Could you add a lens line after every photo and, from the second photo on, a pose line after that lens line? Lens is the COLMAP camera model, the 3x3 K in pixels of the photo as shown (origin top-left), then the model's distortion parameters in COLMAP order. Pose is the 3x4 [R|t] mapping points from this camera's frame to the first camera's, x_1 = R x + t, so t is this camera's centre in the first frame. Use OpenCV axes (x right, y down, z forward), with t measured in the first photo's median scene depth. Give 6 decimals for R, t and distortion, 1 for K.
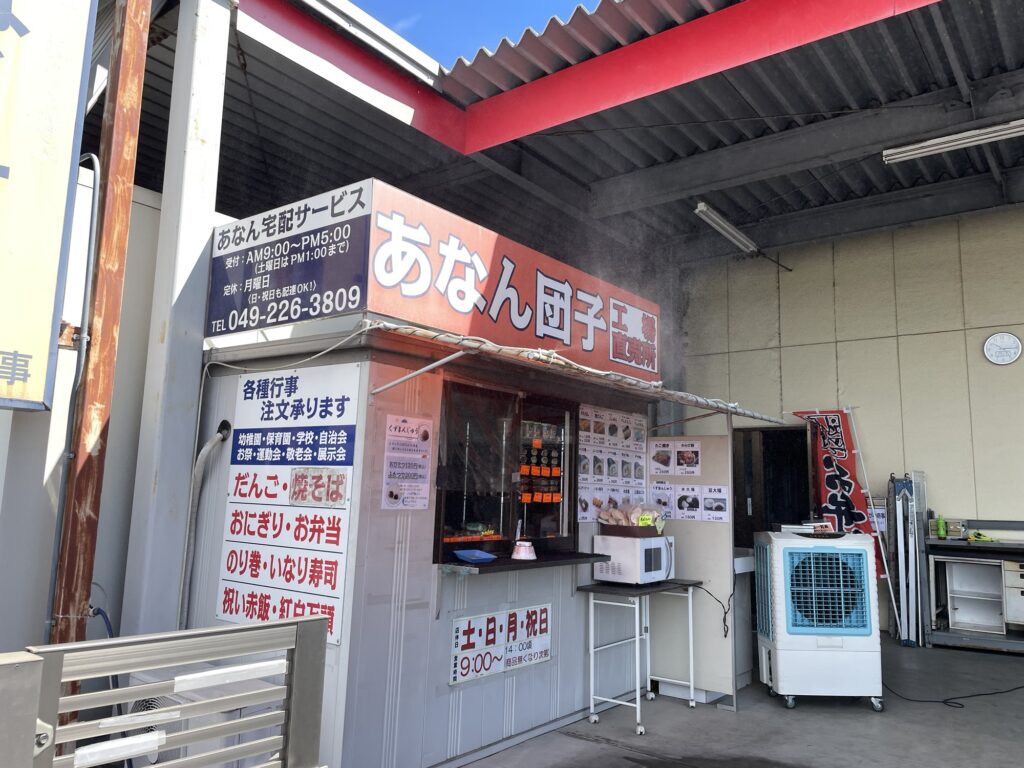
lens RADIAL K [[774.8, 0, 511.1], [0, 774.8, 382.1], [0, 0, 1]] dist [-0.001866, -0.003405]
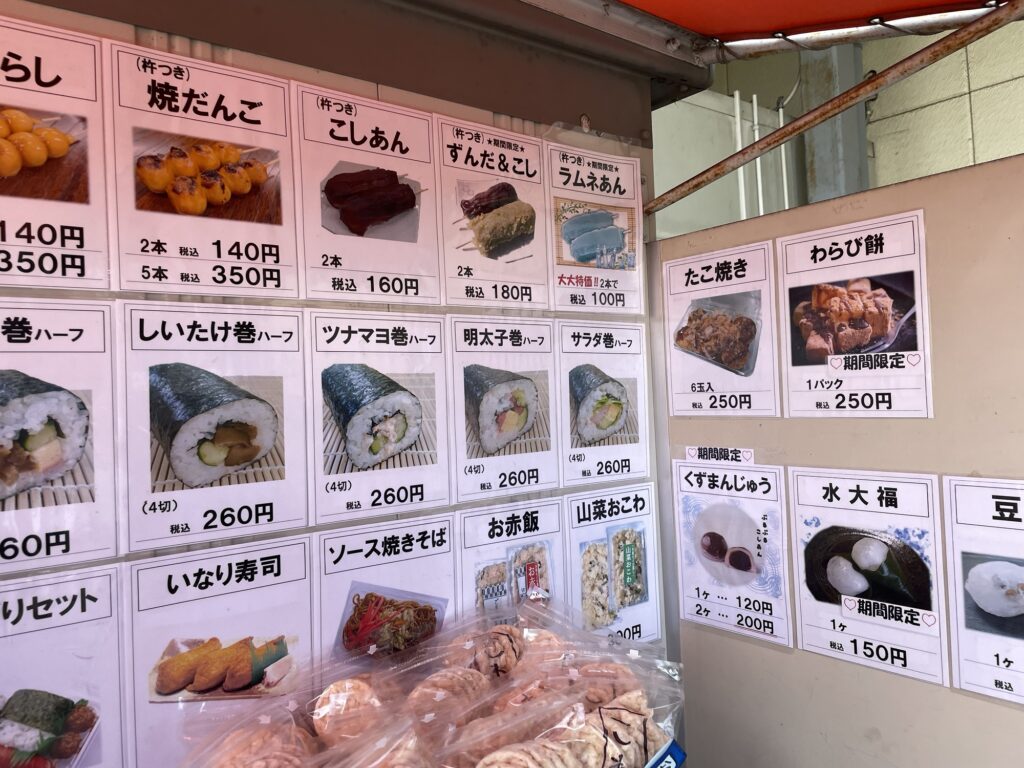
lens RADIAL K [[774.8, 0, 511.8], [0, 774.8, 386.1], [0, 0, 1]] dist [-0.001866, -0.003405]
pose [[0.970993, -0.079398, -0.225539, 0.192165], [0.110404, 0.985563, 0.128360, 0.081599], [0.212092, -0.149538, 0.965741, 0.811471]]
